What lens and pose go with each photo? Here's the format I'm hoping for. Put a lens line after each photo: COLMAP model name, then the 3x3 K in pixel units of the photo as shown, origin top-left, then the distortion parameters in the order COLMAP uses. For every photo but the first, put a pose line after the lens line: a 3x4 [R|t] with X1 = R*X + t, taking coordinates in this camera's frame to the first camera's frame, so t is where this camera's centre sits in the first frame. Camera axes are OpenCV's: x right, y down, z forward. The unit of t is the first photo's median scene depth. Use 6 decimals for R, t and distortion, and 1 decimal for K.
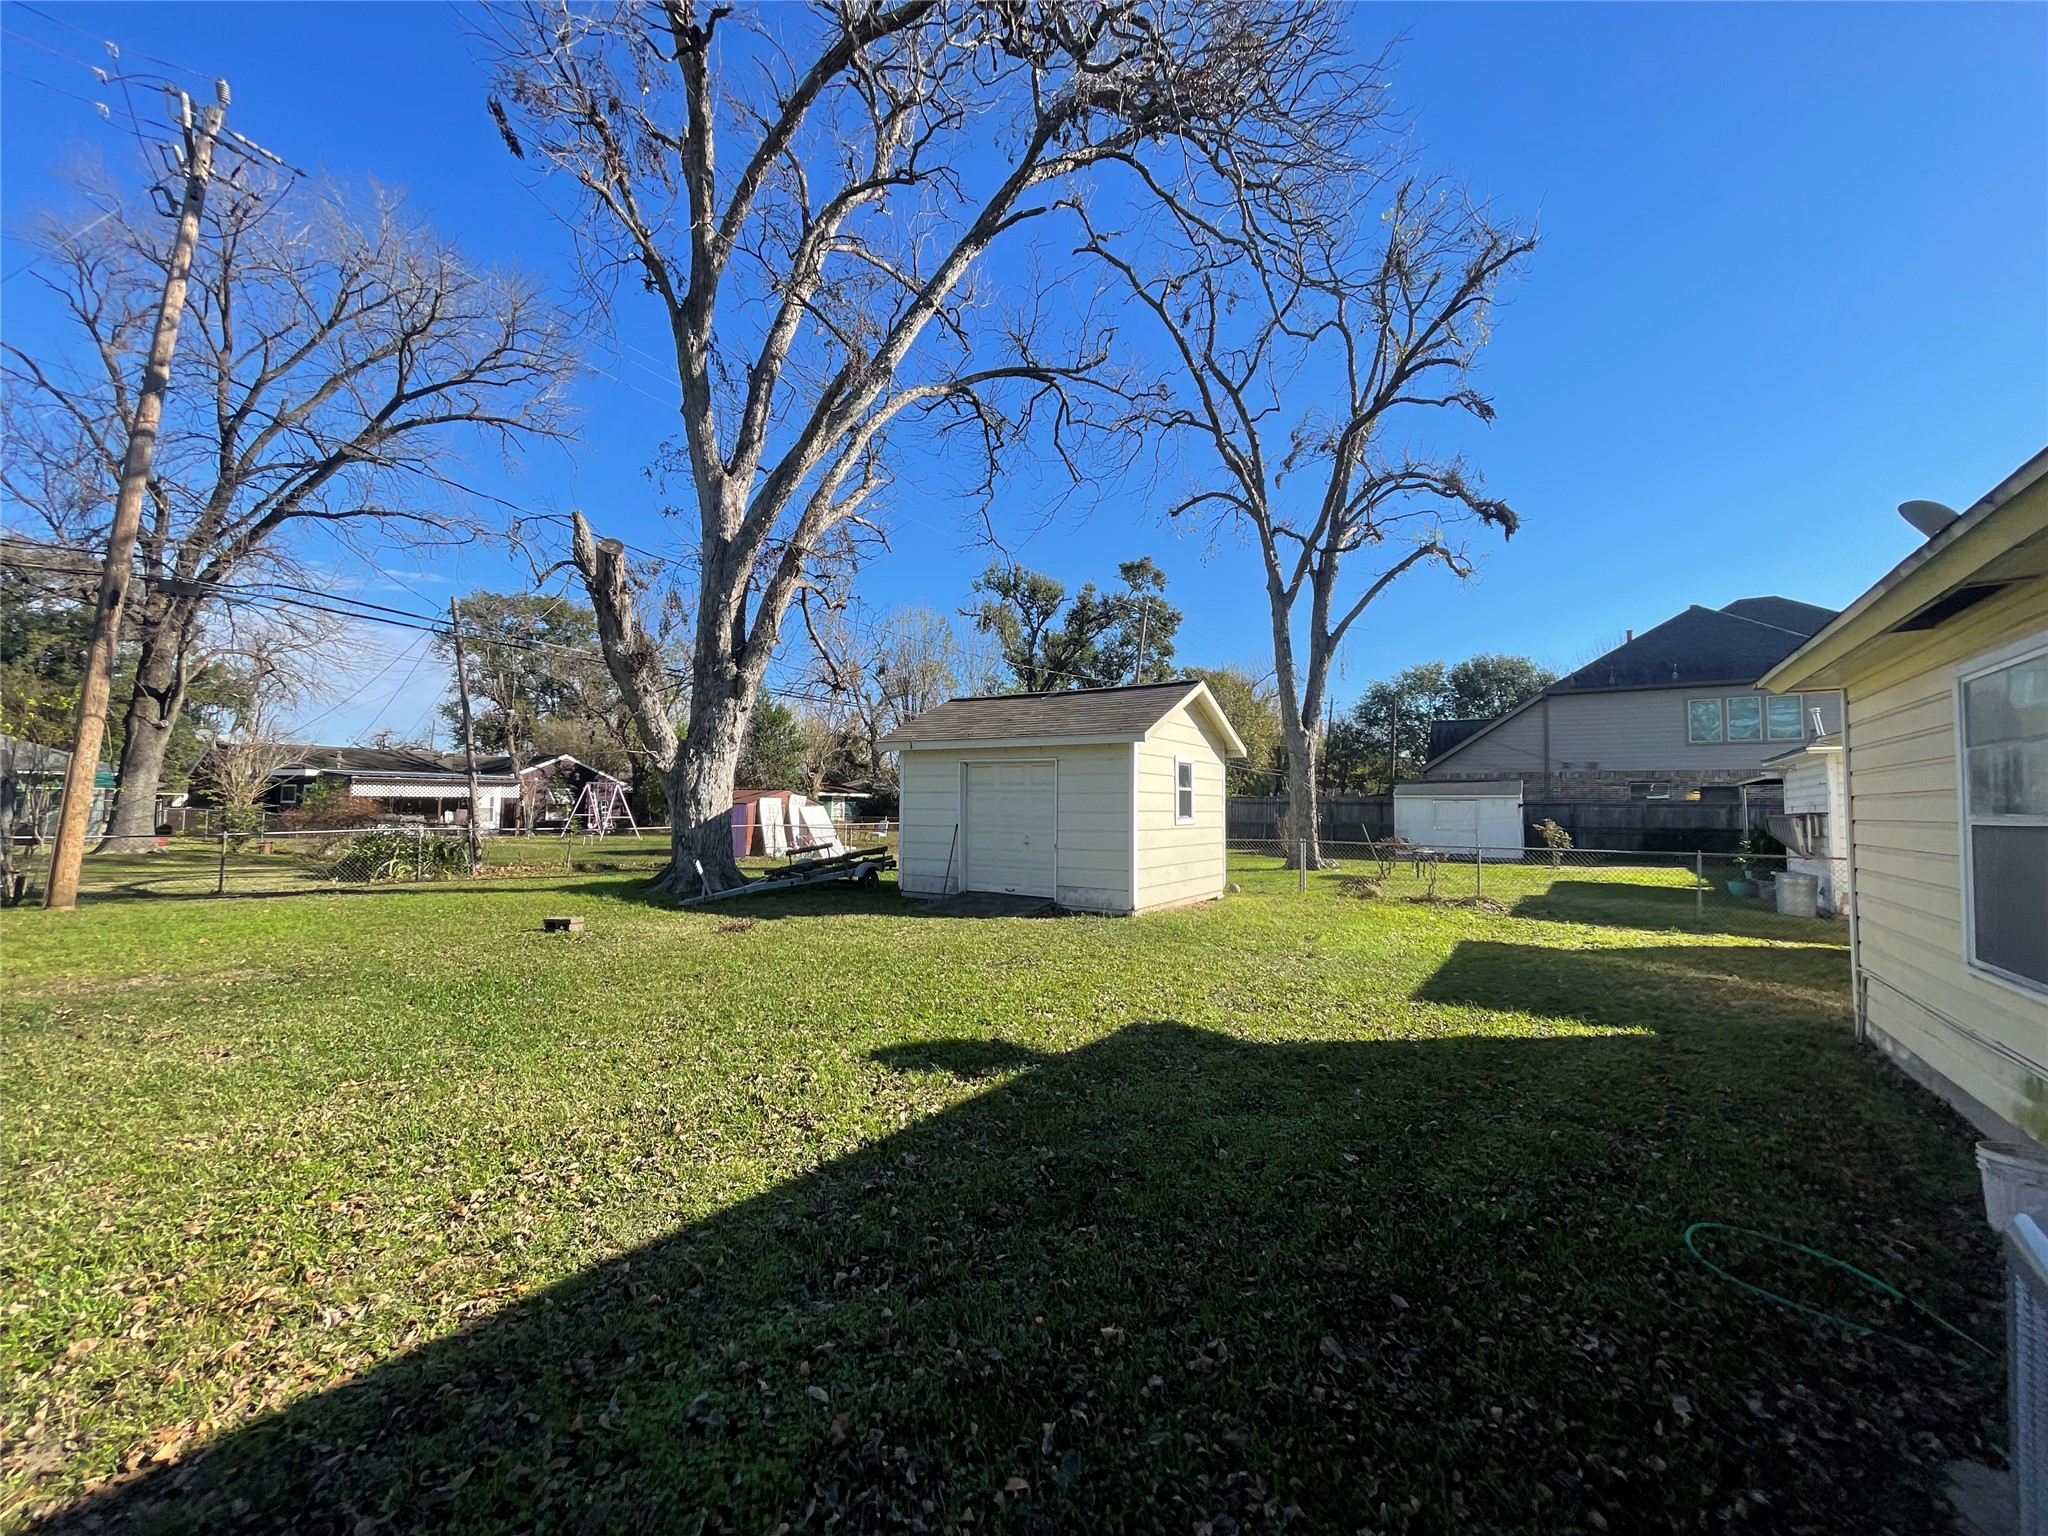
lens RADIAL K [[827.2, 0, 1028.3], [0, 827.2, 769.2], [0, 0, 1]] dist [-0.000979, 0.000061]
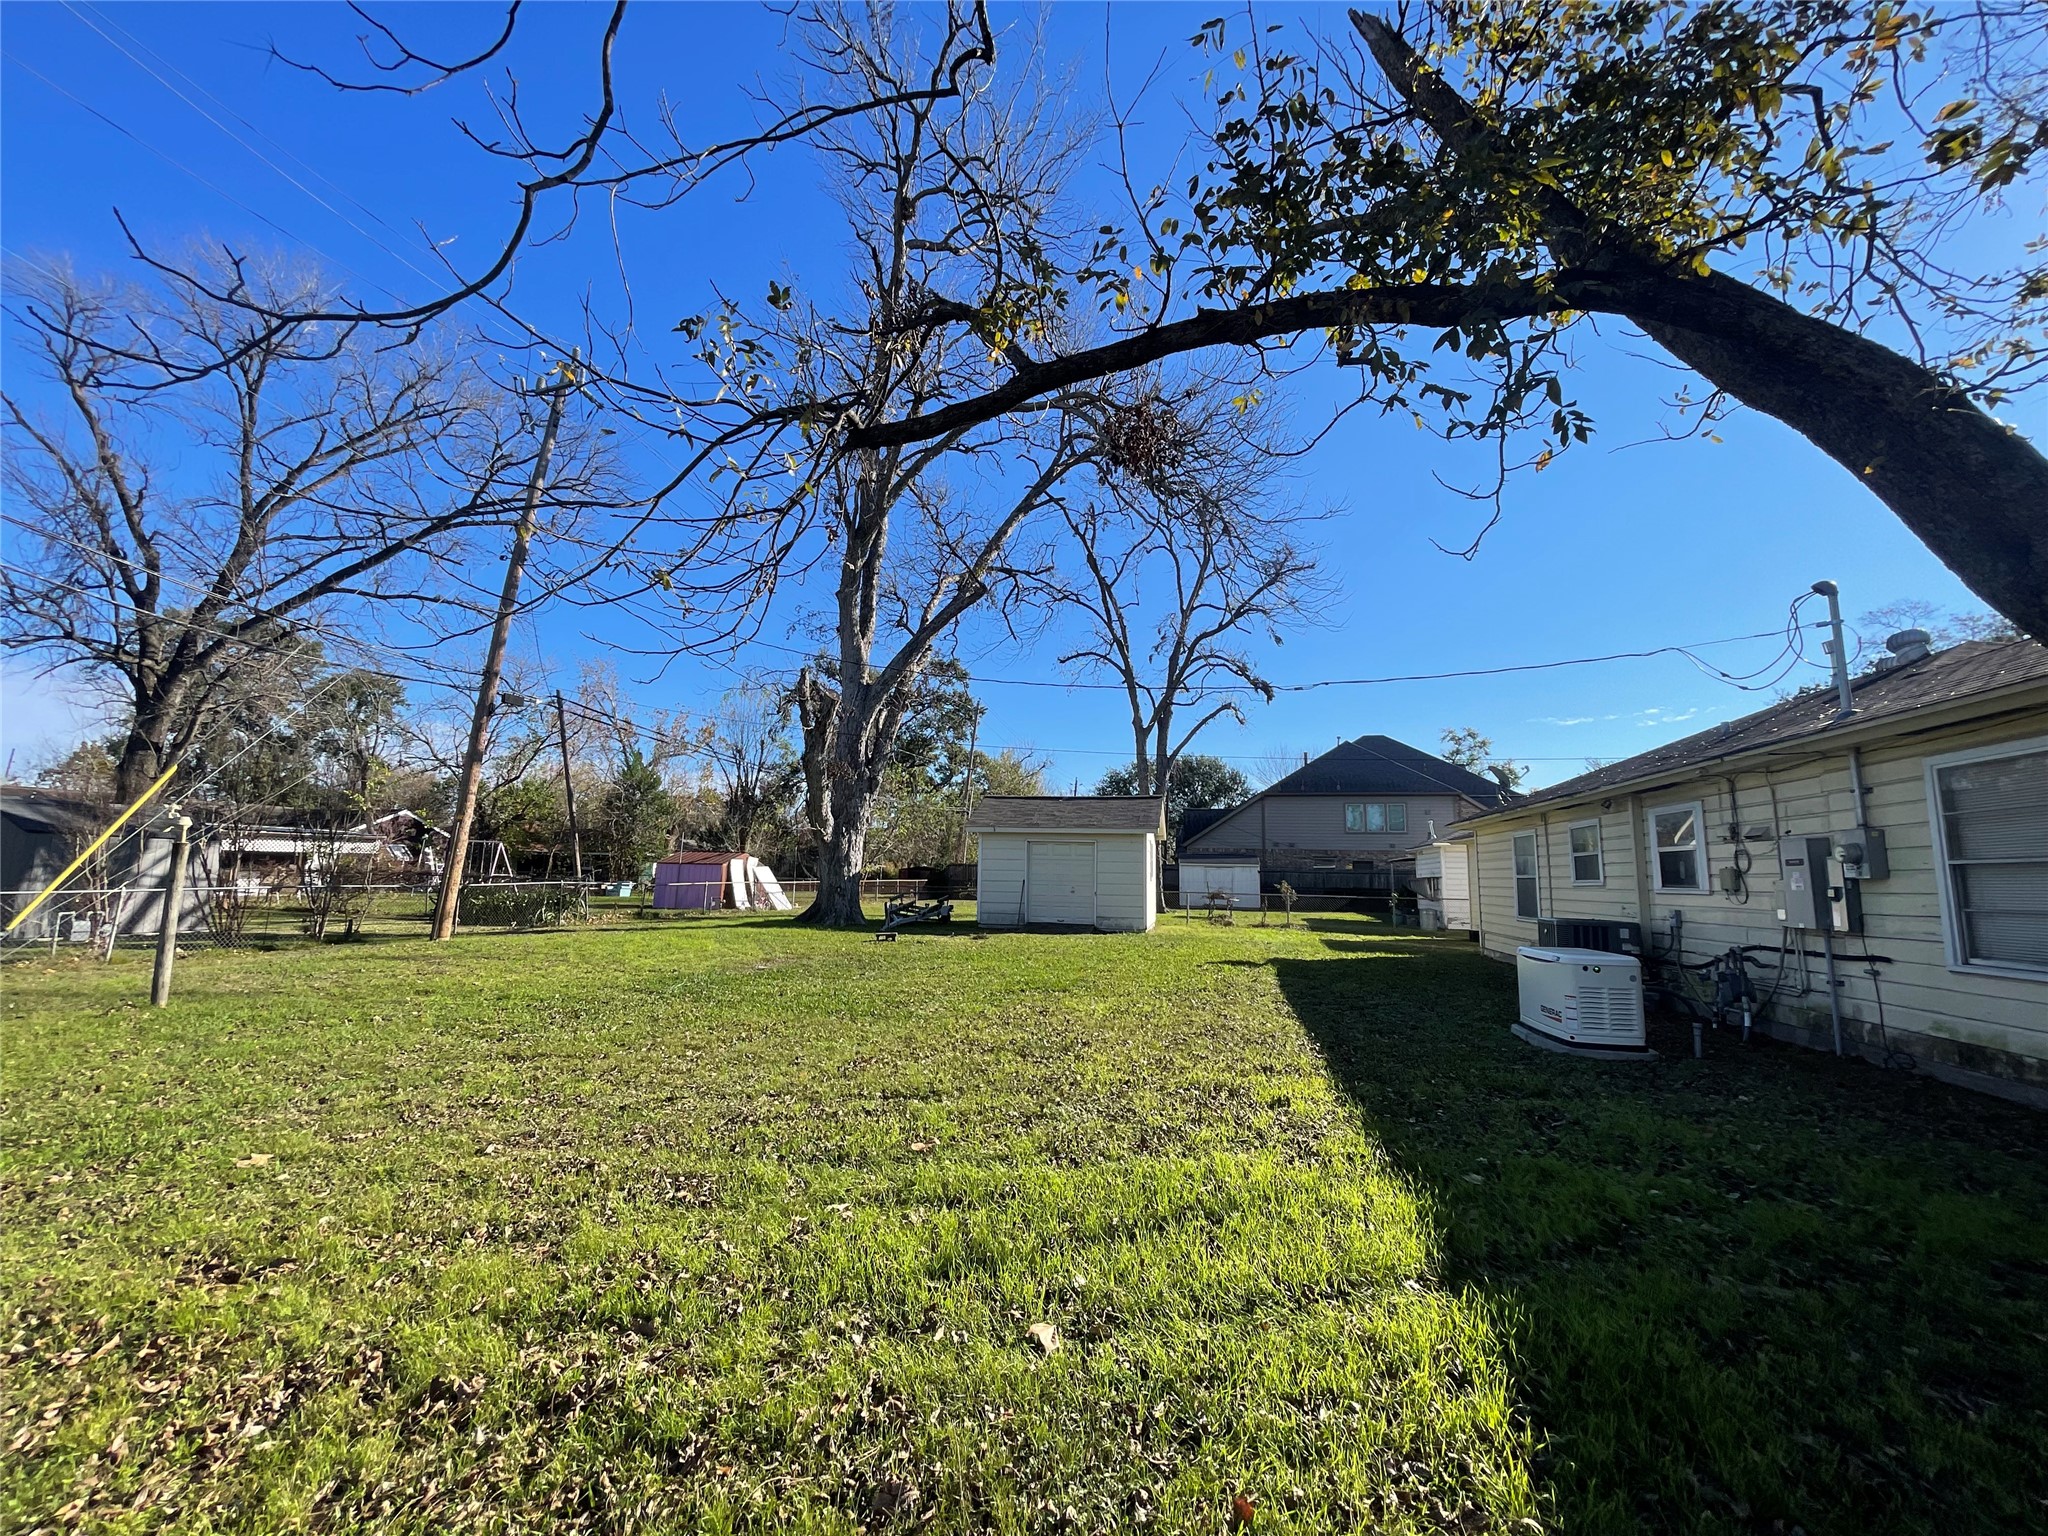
lens RADIAL K [[827.2, 0, 1020.6], [0, 827.2, 769.5], [0, 0, 1]] dist [-0.000979, 0.000061]
pose [[0.935826, 0.052671, 0.348504, -0.419287], [-0.026364, 0.996462, -0.079806, -0.011610], [-0.351474, 0.065497, 0.933904, -0.317488]]
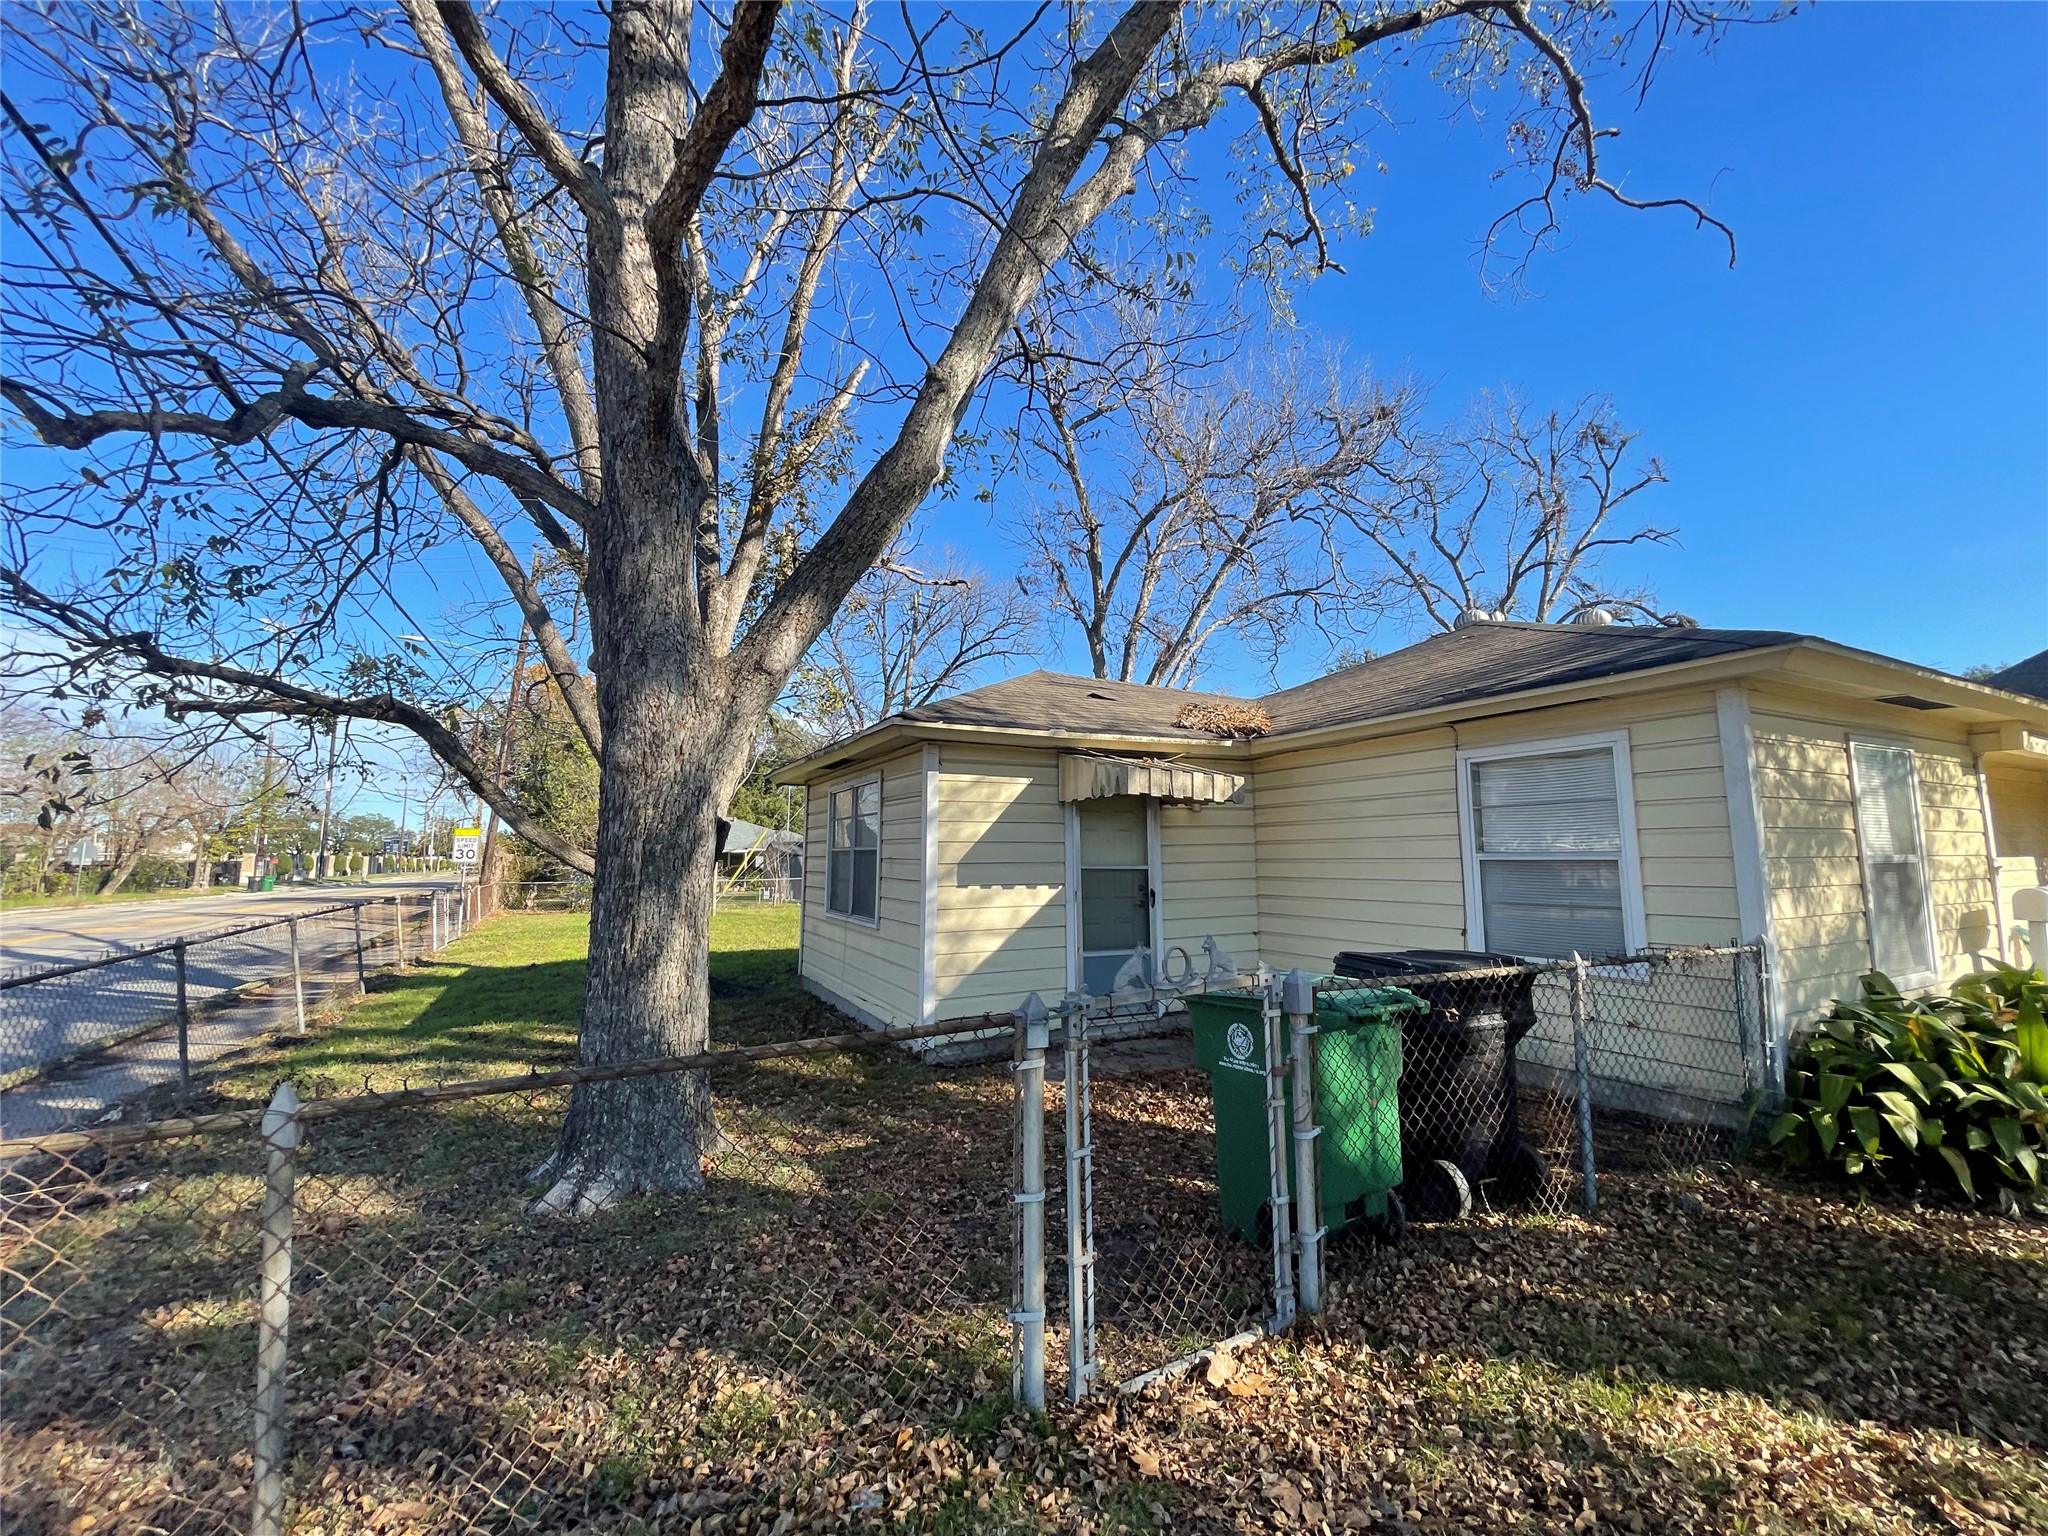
lens RADIAL K [[827.2, 0, 1025.5], [0, 827.2, 769.2], [0, 0, 1]] dist [-0.000979, 0.000061]
pose [[0.874733, -0.071039, -0.479370, 0.287705], [0.040014, 0.996407, -0.074645, -0.028564], [0.482950, 0.046113, 0.874433, -0.623903]]
